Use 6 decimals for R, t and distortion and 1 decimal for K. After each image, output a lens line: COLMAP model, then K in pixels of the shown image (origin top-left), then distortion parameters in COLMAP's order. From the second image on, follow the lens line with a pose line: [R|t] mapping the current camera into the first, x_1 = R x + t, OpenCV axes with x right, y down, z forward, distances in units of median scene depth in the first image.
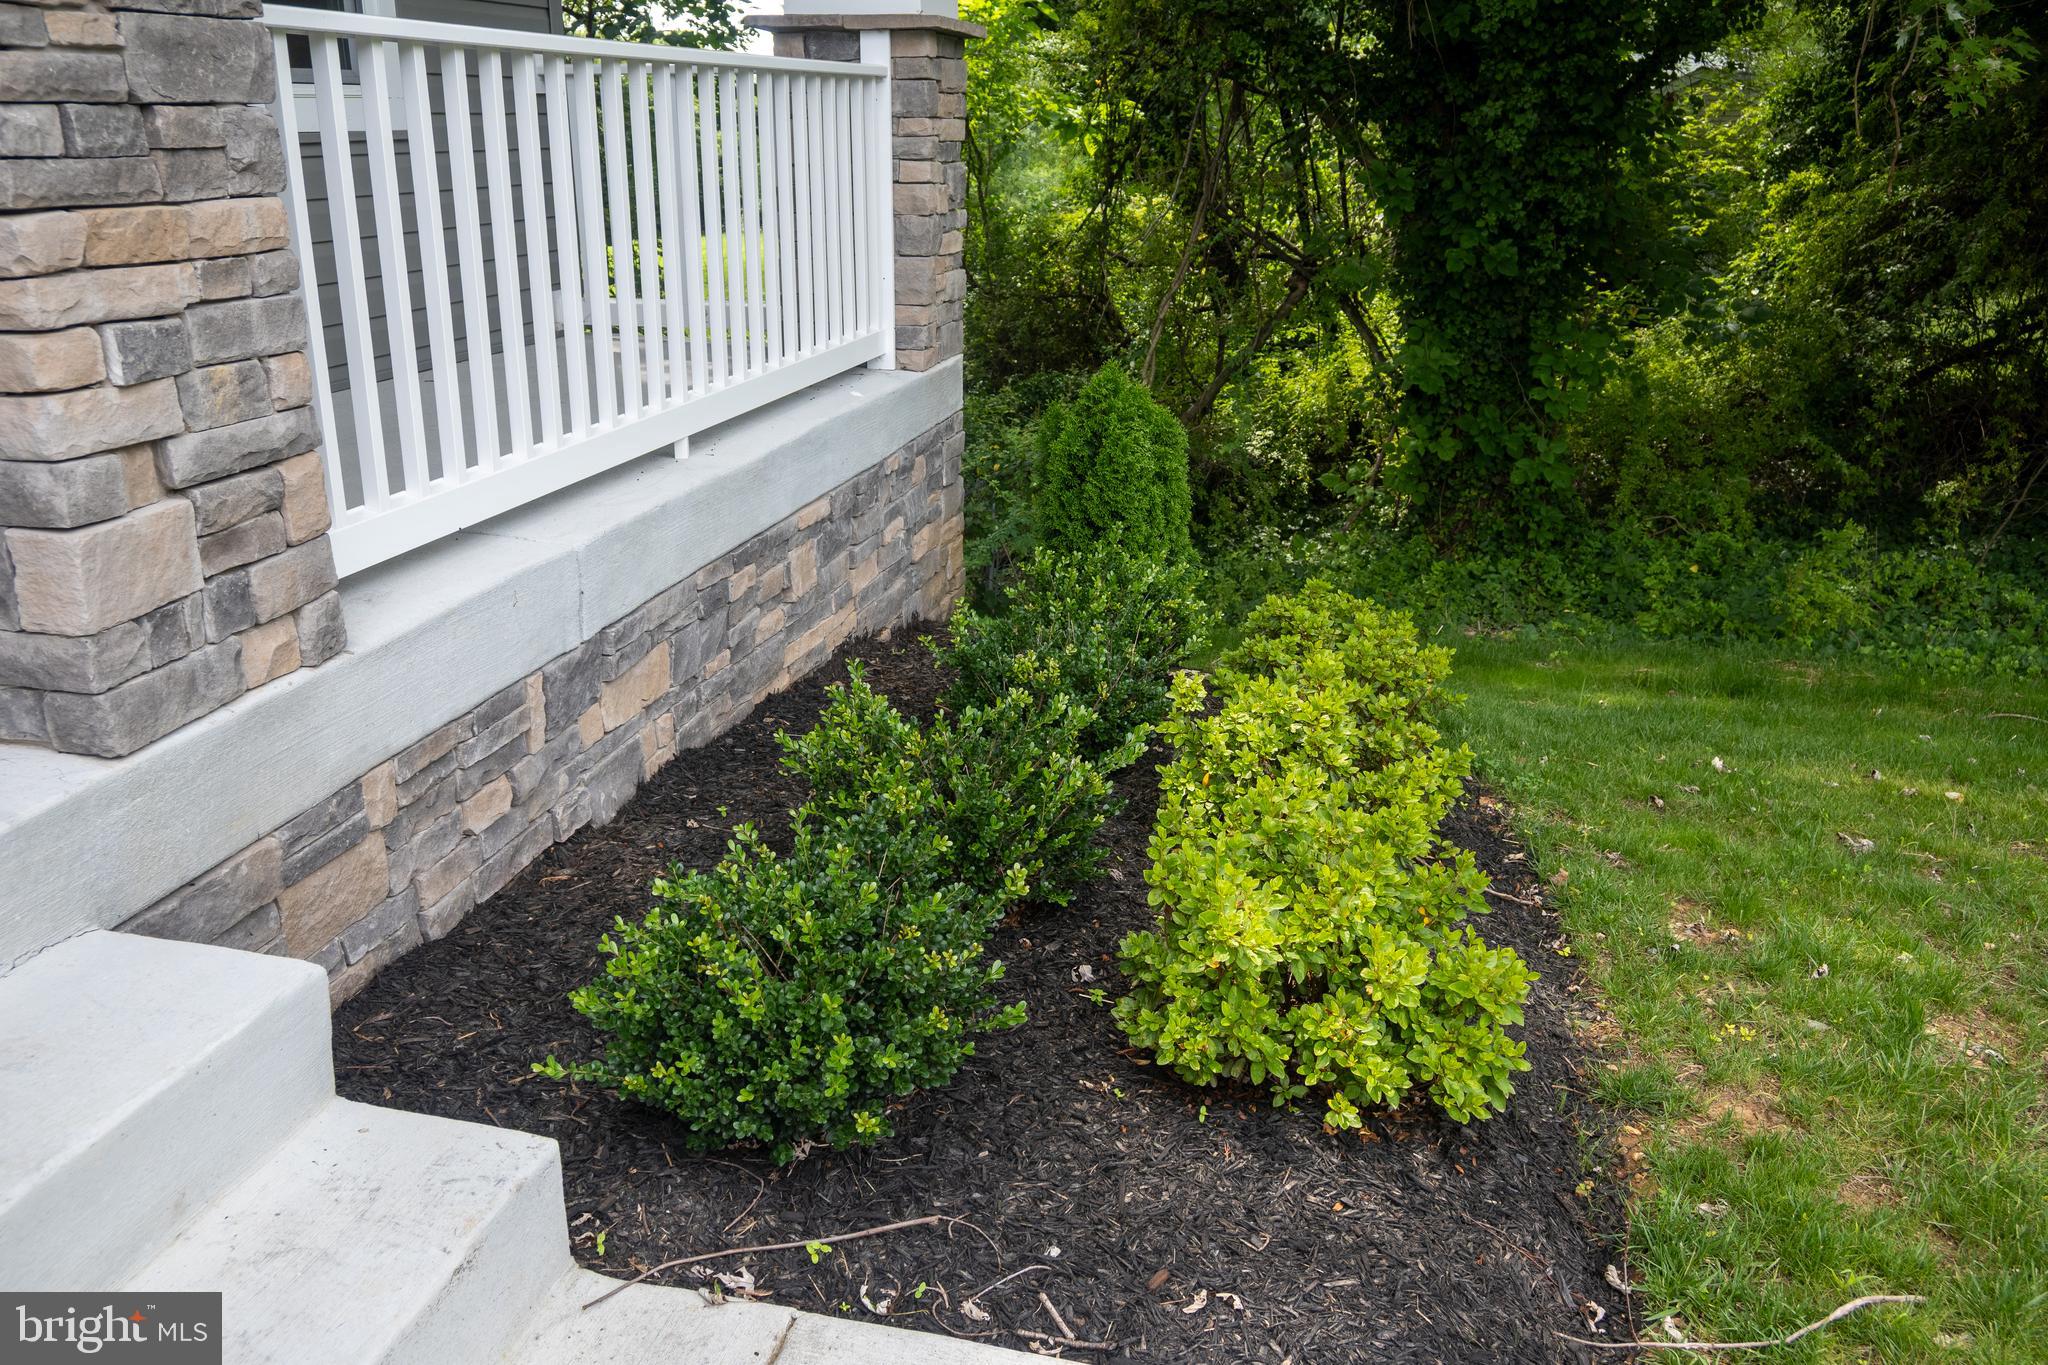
lens RADIAL K [[1702.2, 0, 1024.0], [0, 1702.2, 682.5], [0, 0, 1]] dist [-0.008950, 0.001710]
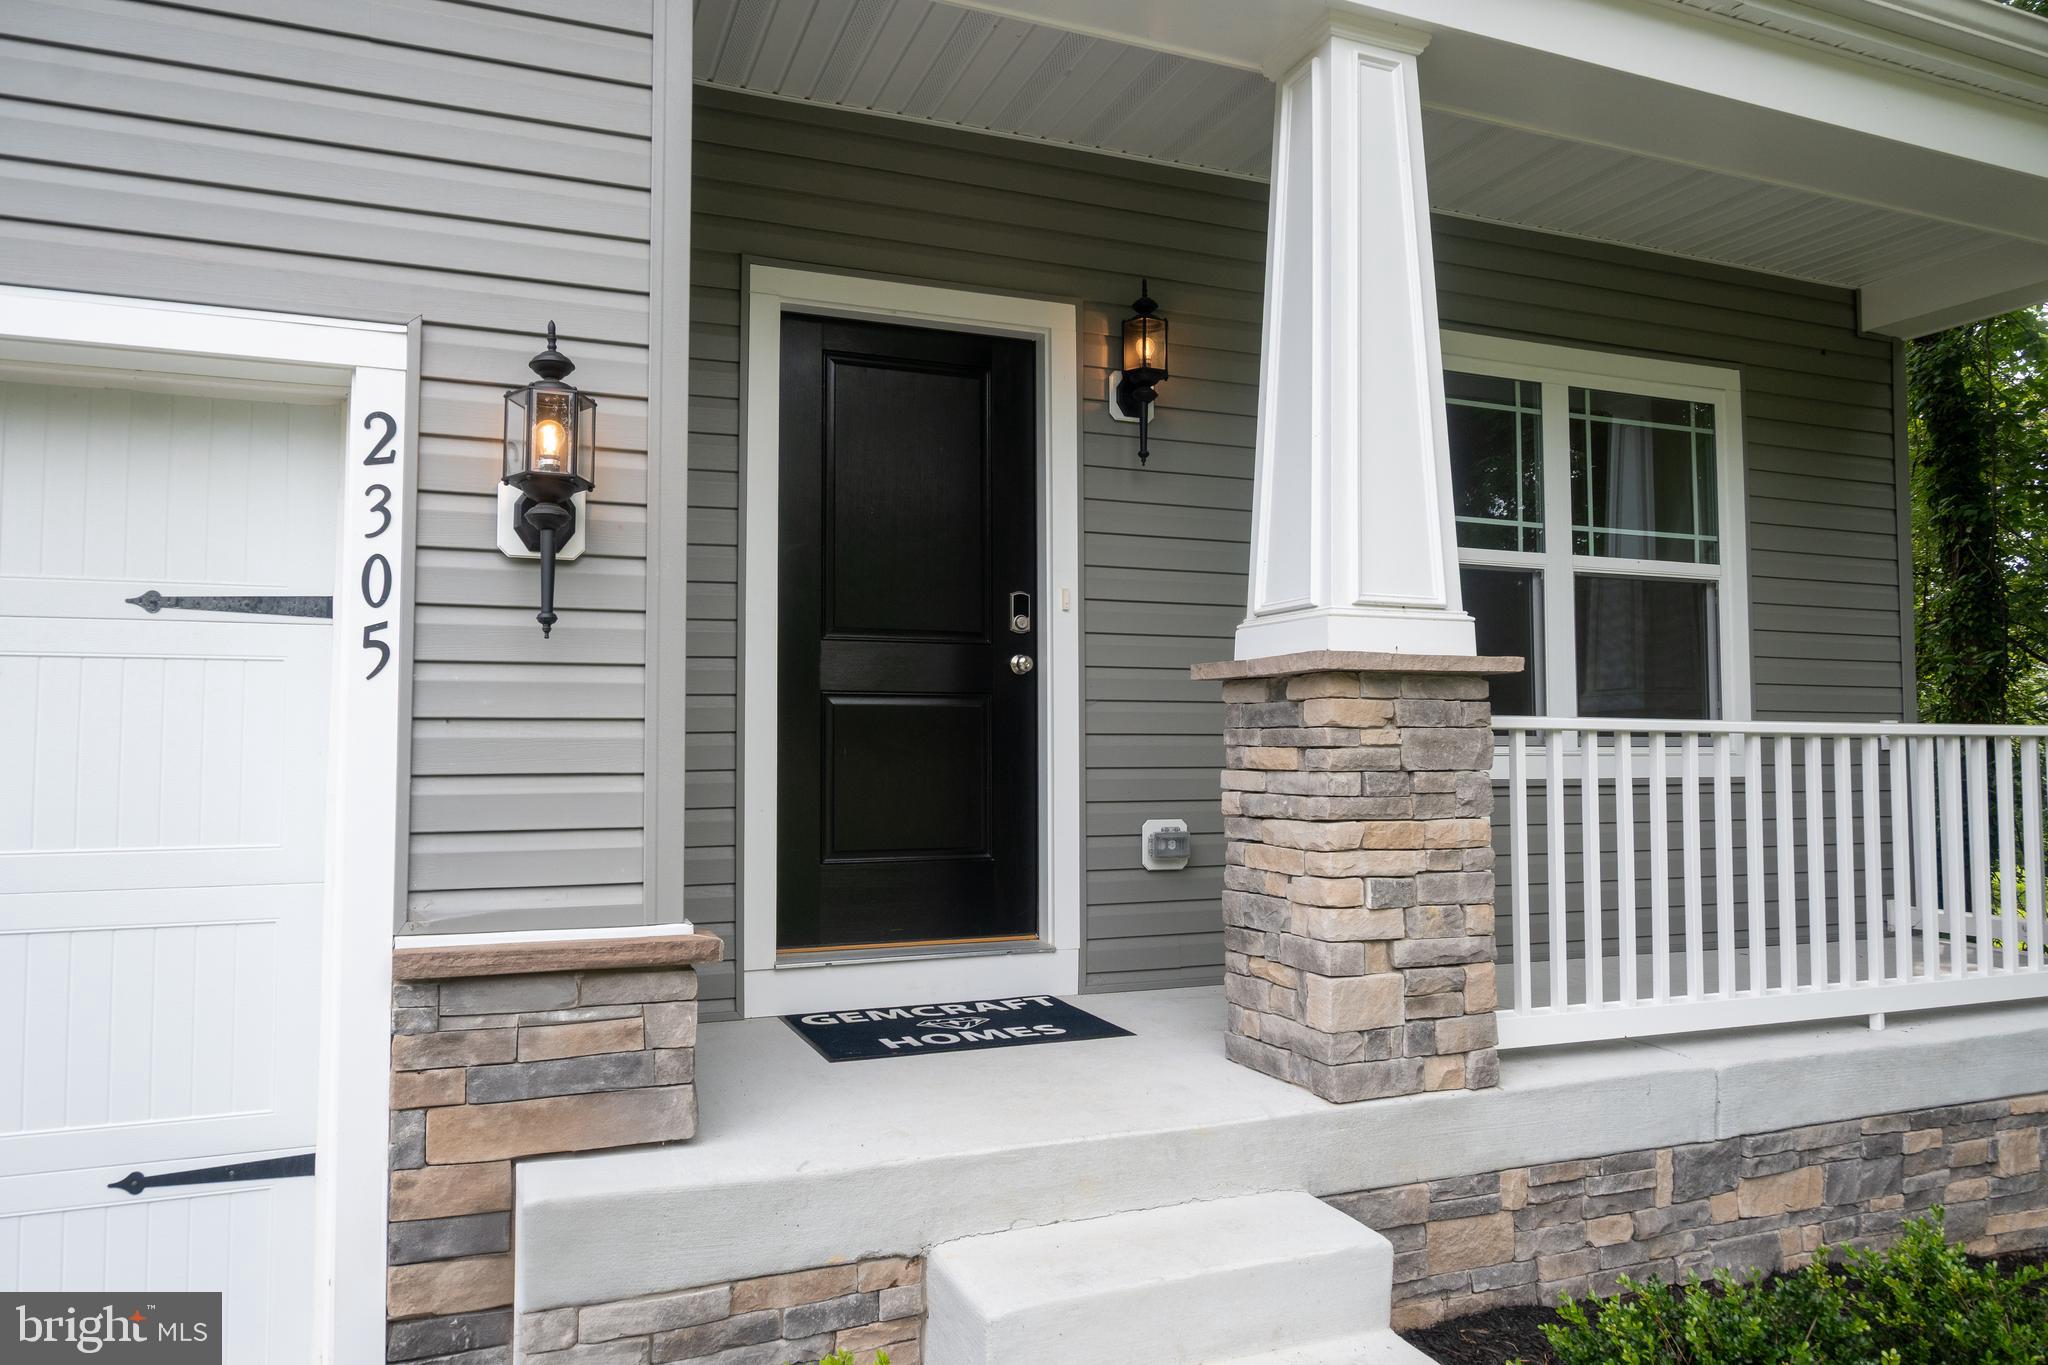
lens RADIAL K [[1376.4, 0, 1024.0], [0, 1376.4, 682.5], [0, 0, 1]] dist [-0.004593, -0.000014]
pose [[0.576427, -0.042829, -0.816025, 0.469090], [-0.257748, 0.938117, -0.231305, 0.043219], [0.775434, 0.343660, 0.529717, -0.205615]]
